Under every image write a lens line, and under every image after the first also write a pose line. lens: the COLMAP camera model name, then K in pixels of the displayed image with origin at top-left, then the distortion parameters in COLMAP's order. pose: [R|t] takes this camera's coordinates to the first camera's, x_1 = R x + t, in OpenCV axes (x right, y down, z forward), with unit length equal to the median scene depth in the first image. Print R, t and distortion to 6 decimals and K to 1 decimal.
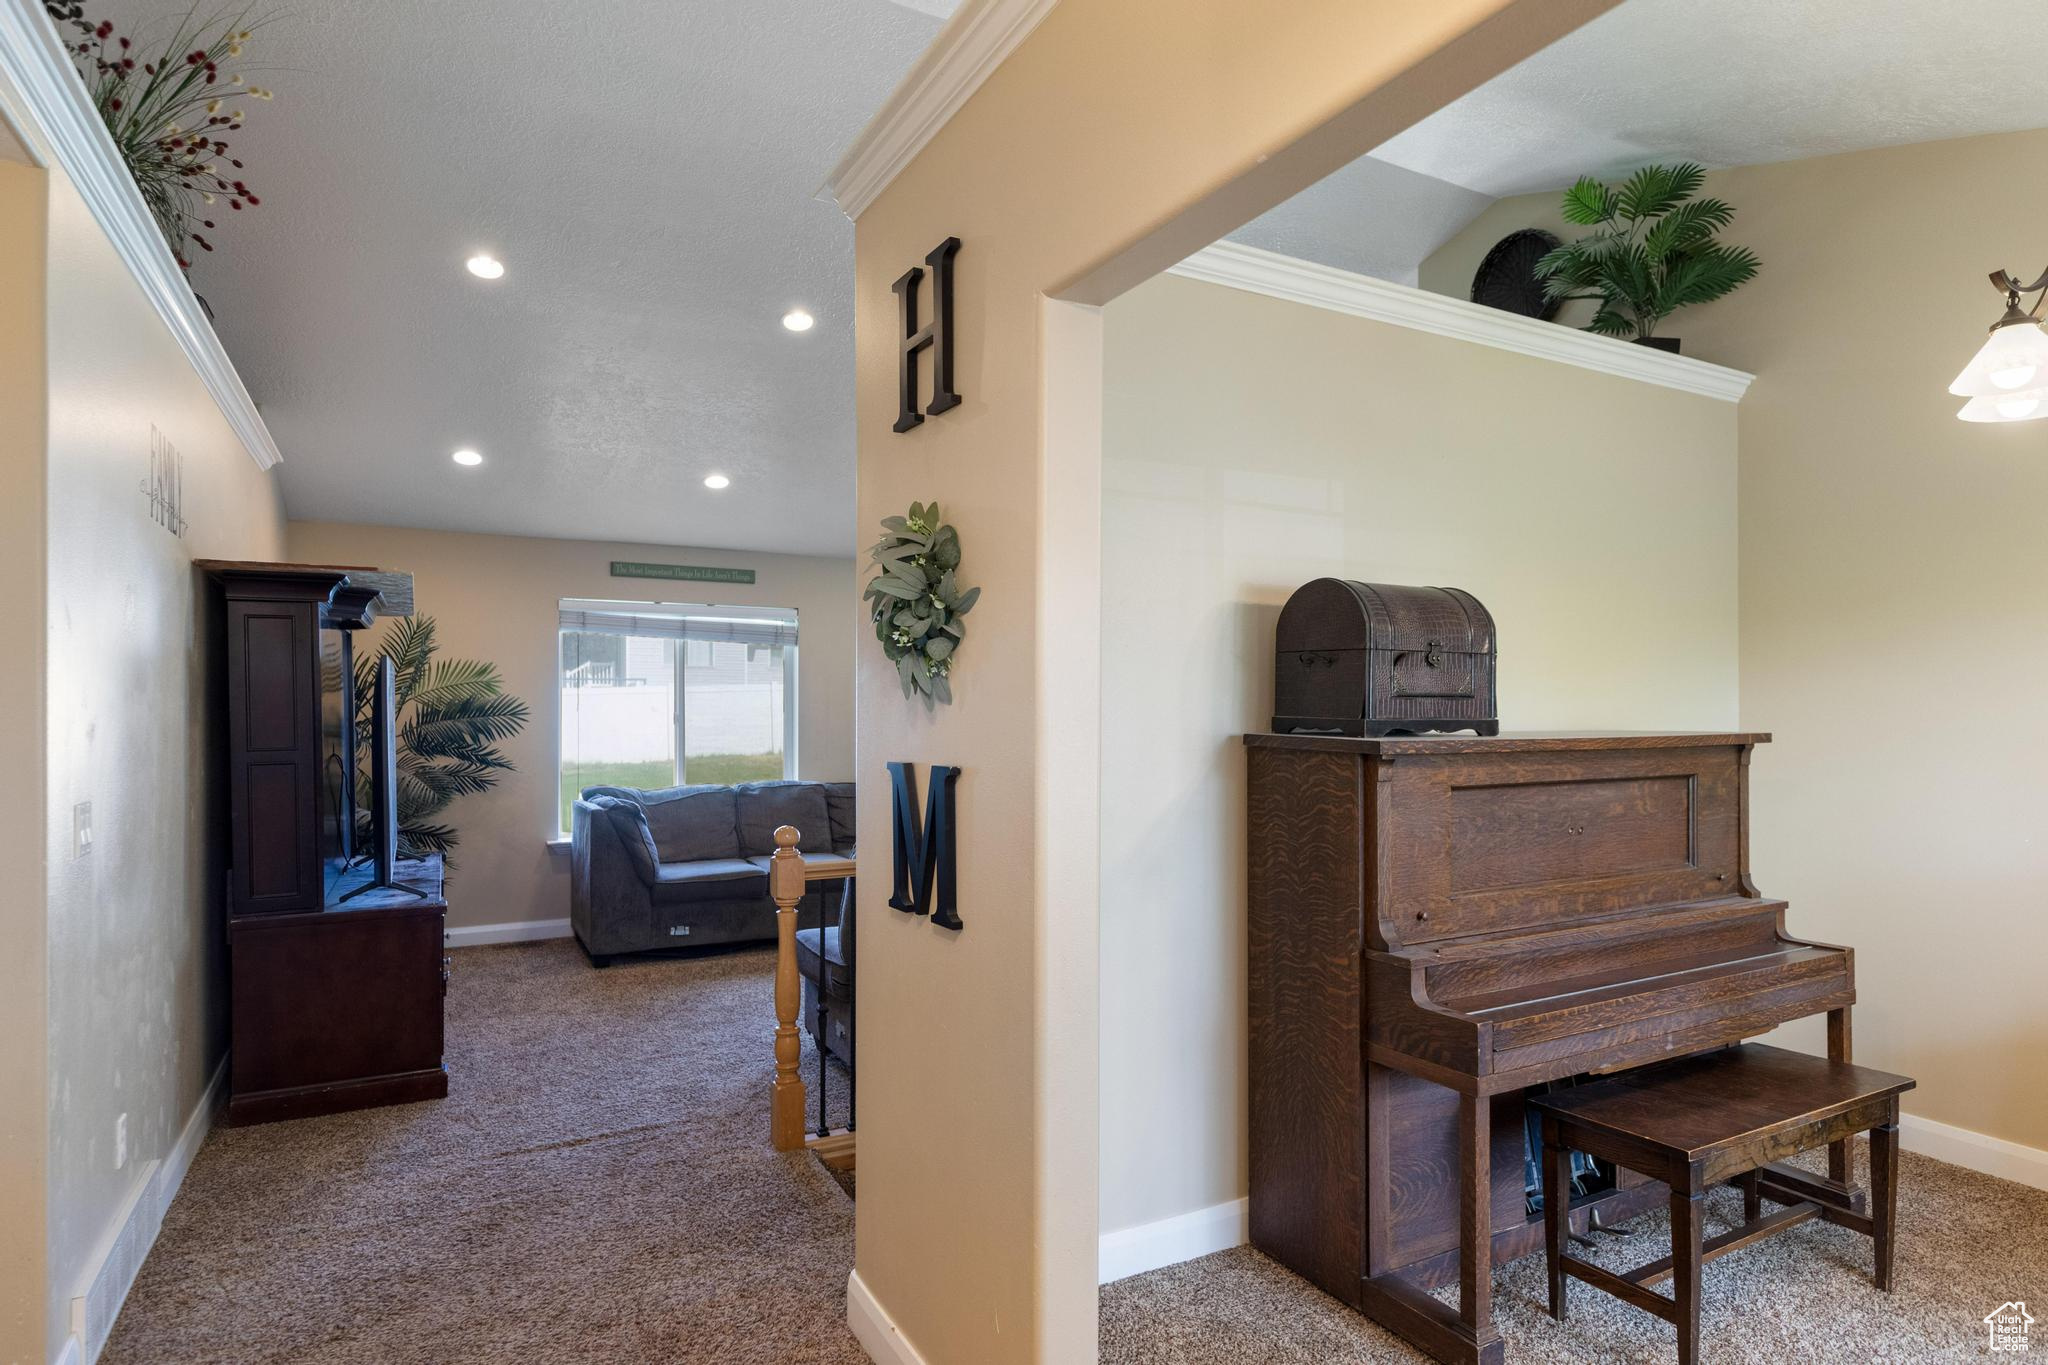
lens RADIAL K [[1150.7, 0, 1034.2], [0, 1150.7, 699.6], [0, 0, 1]] dist [0.004275, -0.002322]
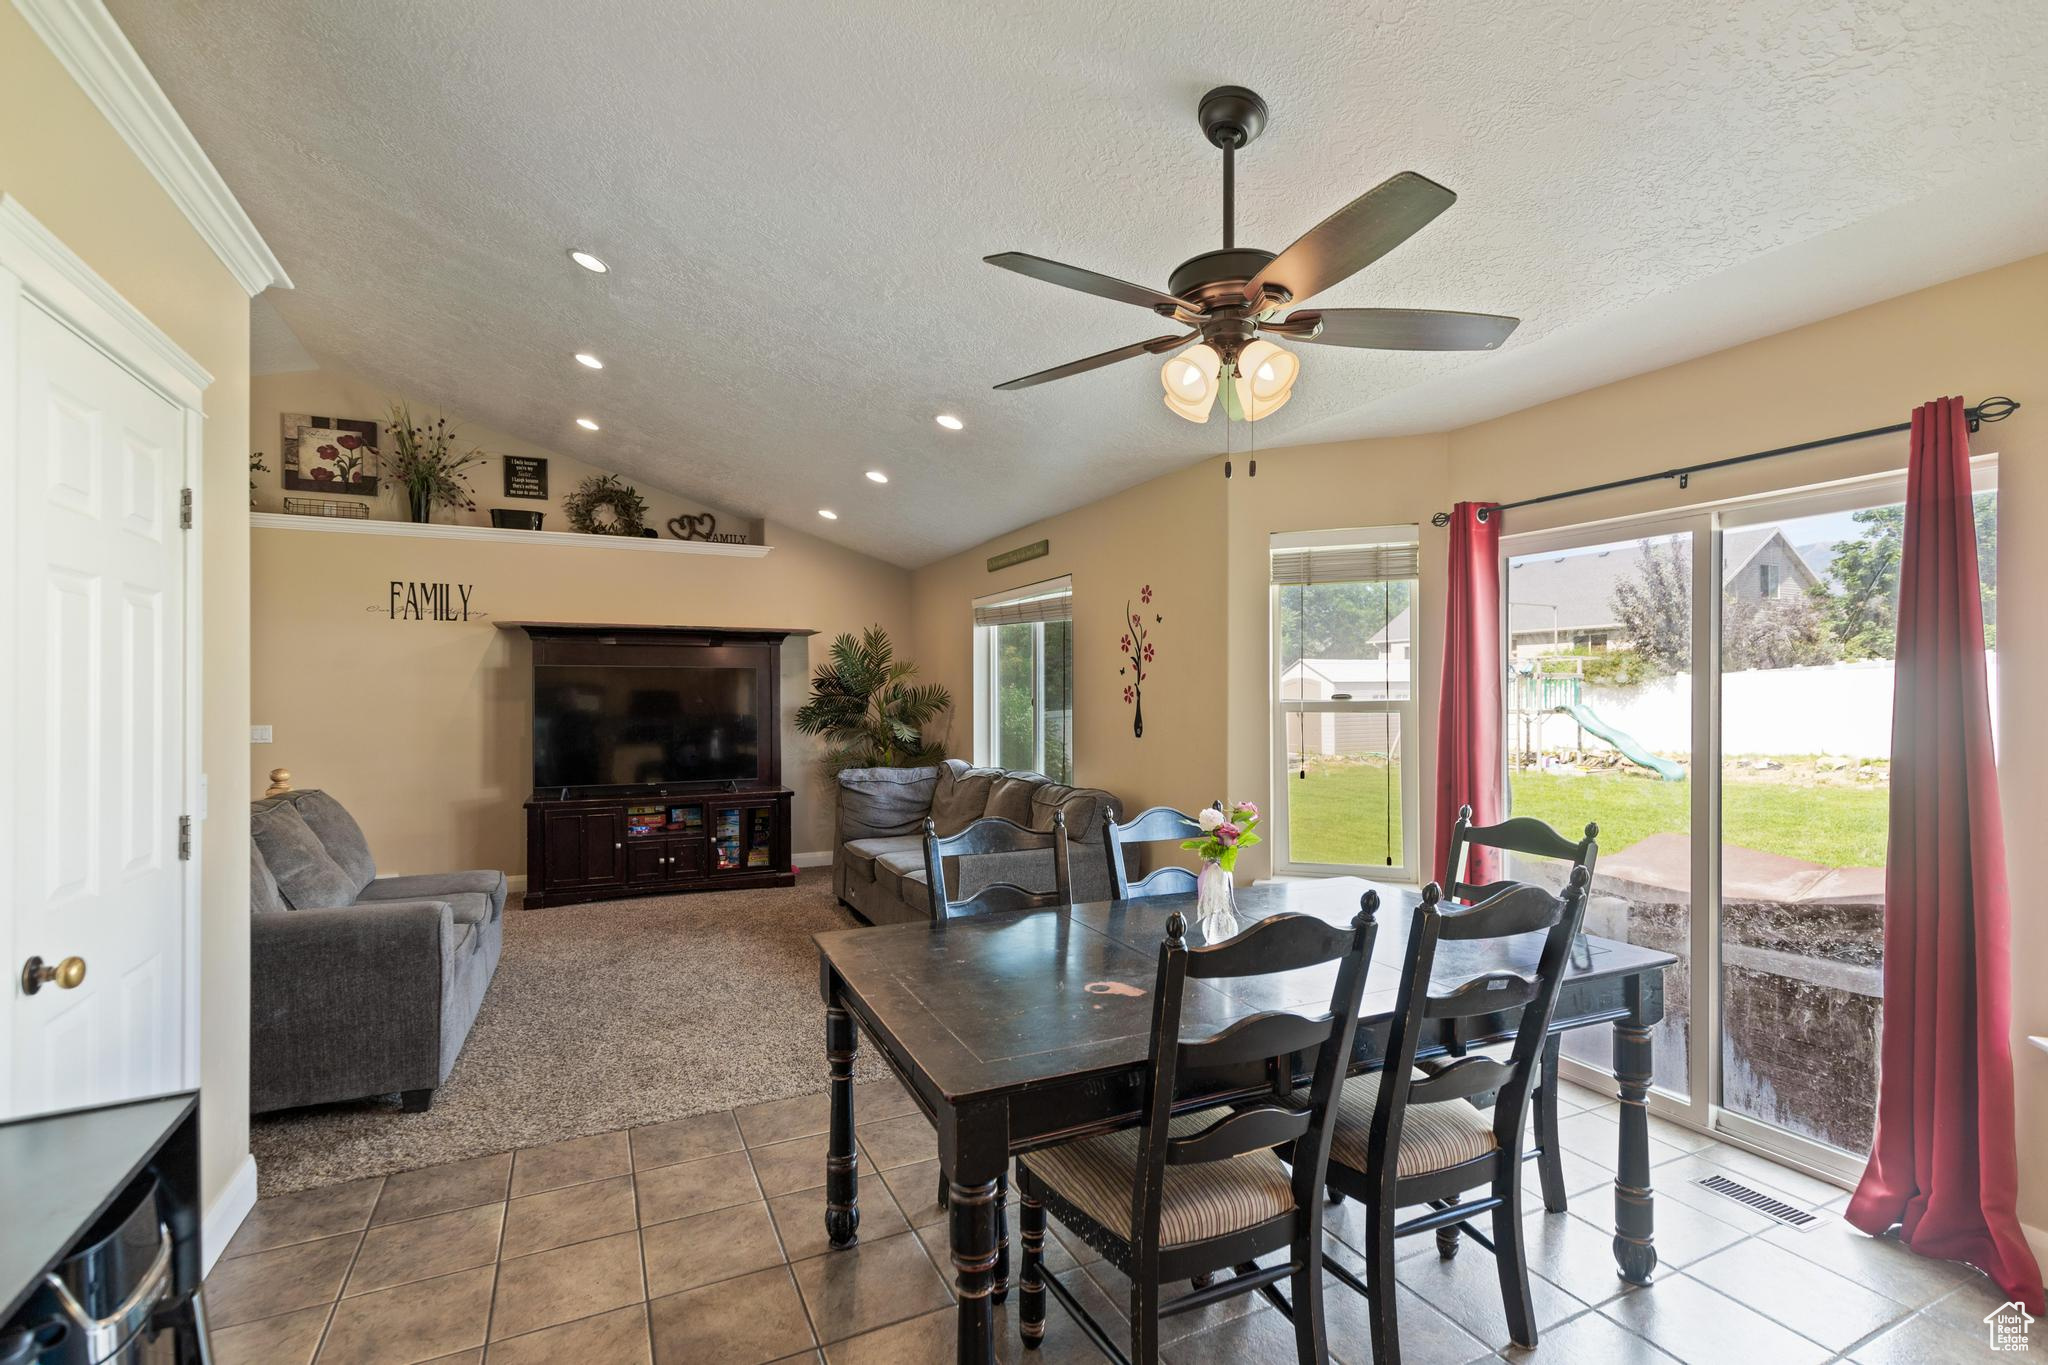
lens RADIAL K [[929.6, 0, 1035.9], [0, 929.6, 696.8], [0, 0, 1]] dist [0.006275, -0.001127]
pose [[-0.040944, 0.002817, -0.999157, 0.561938], [0.017494, 0.999845, 0.002102, 0.010494], [0.999008, -0.017394, -0.040986, 1.180213]]
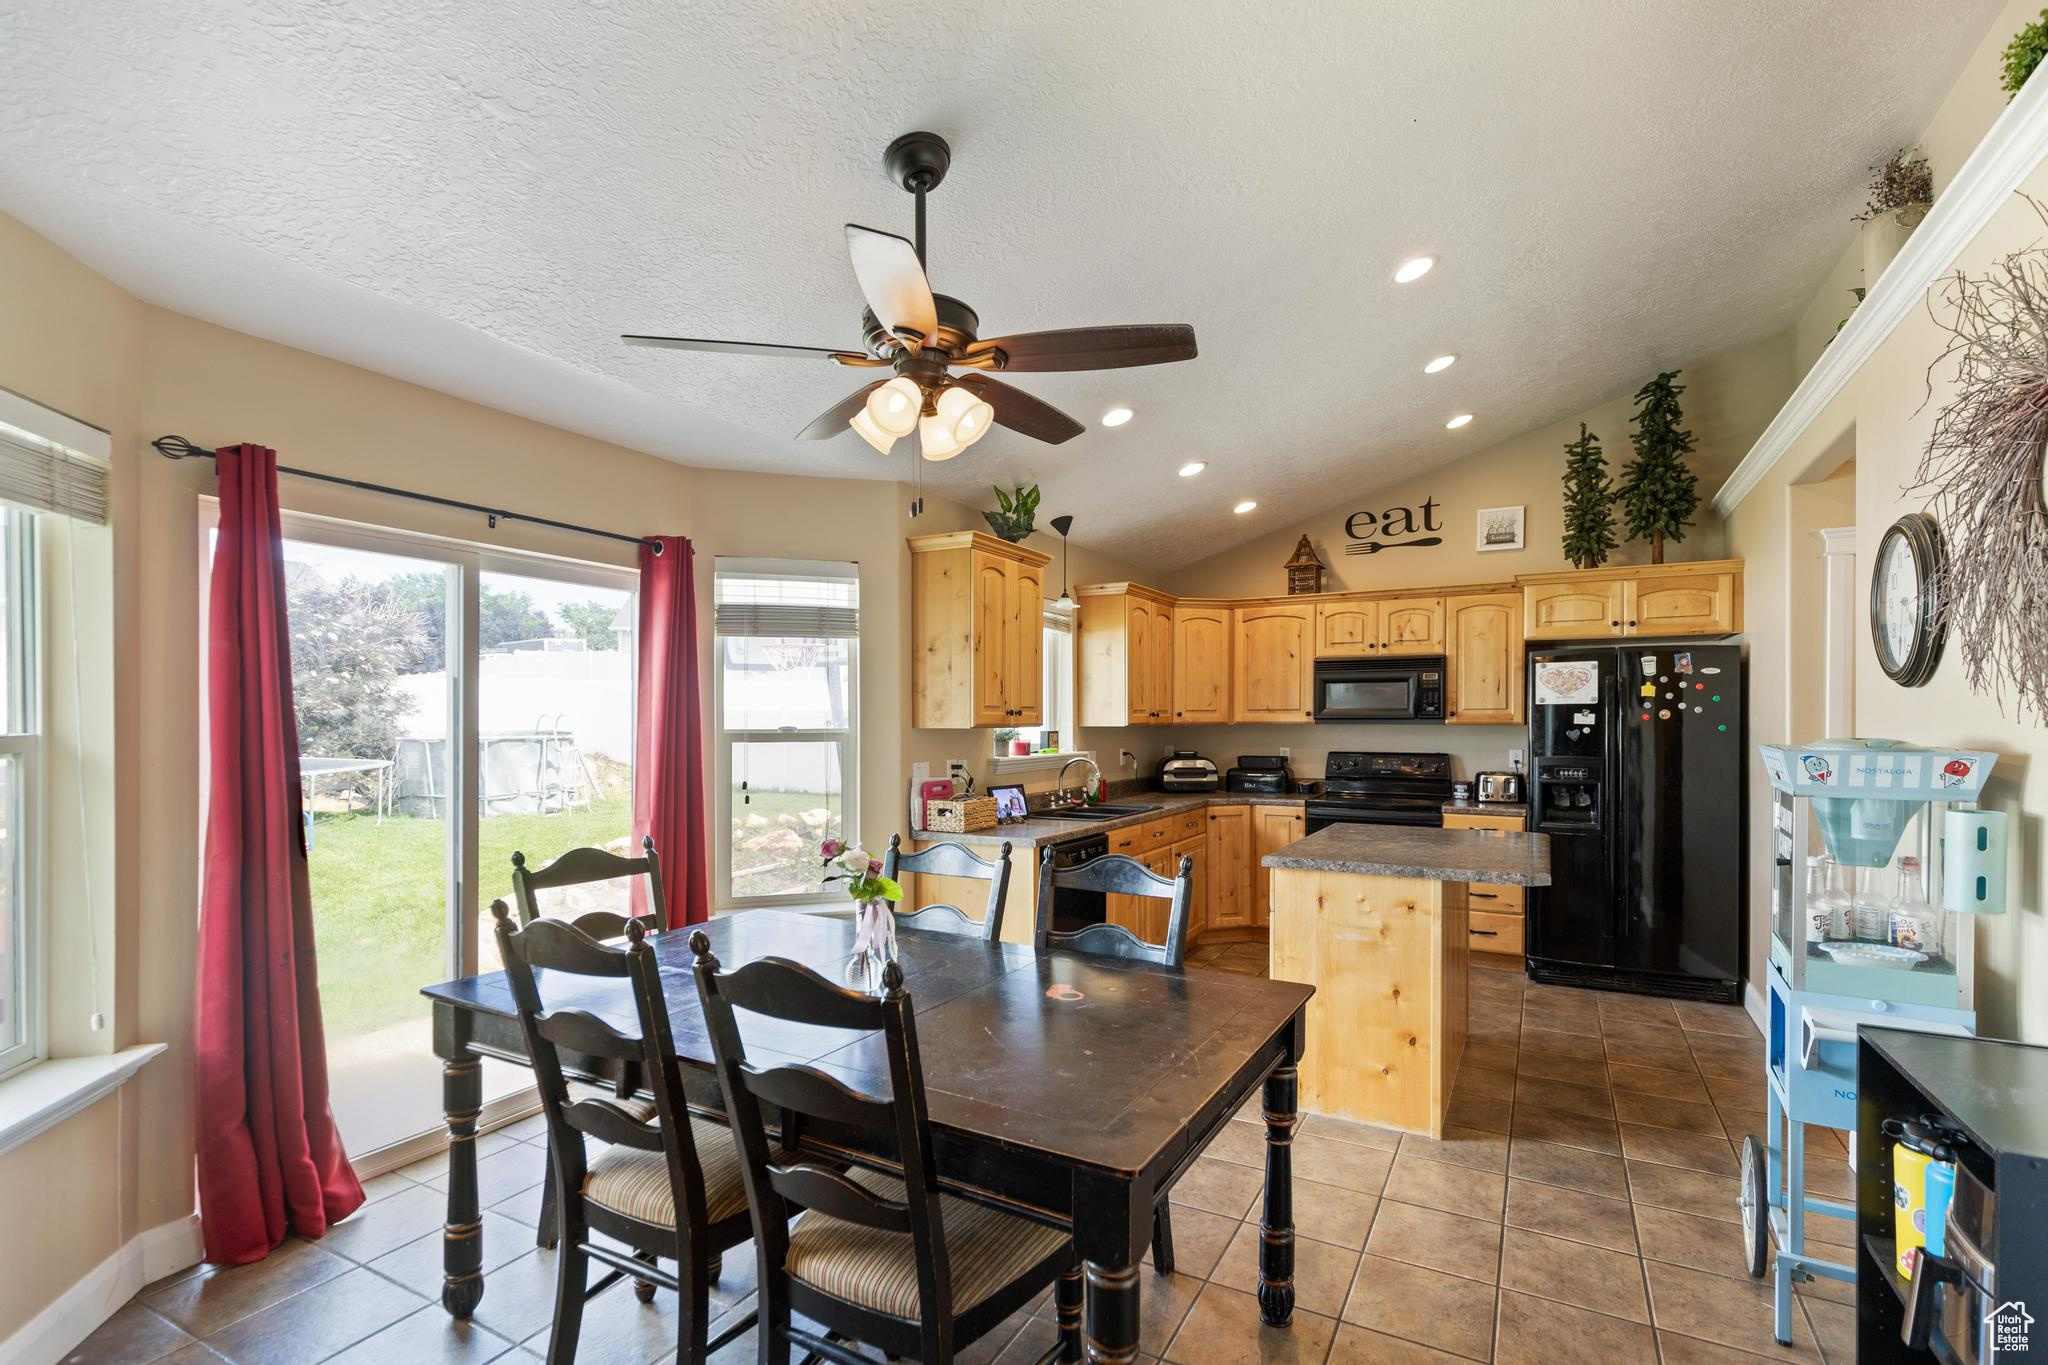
lens RADIAL K [[929.6, 0, 1039.6], [0, 929.6, 723.8], [0, 0, 1]] dist [0.006275, -0.001127]
pose [[0.835743, -0.001340, 0.549119, 0.076899], [-0.006579, 0.999901, 0.012454, 0.006882], [-0.549081, -0.014021, 0.835652, 0.925077]]
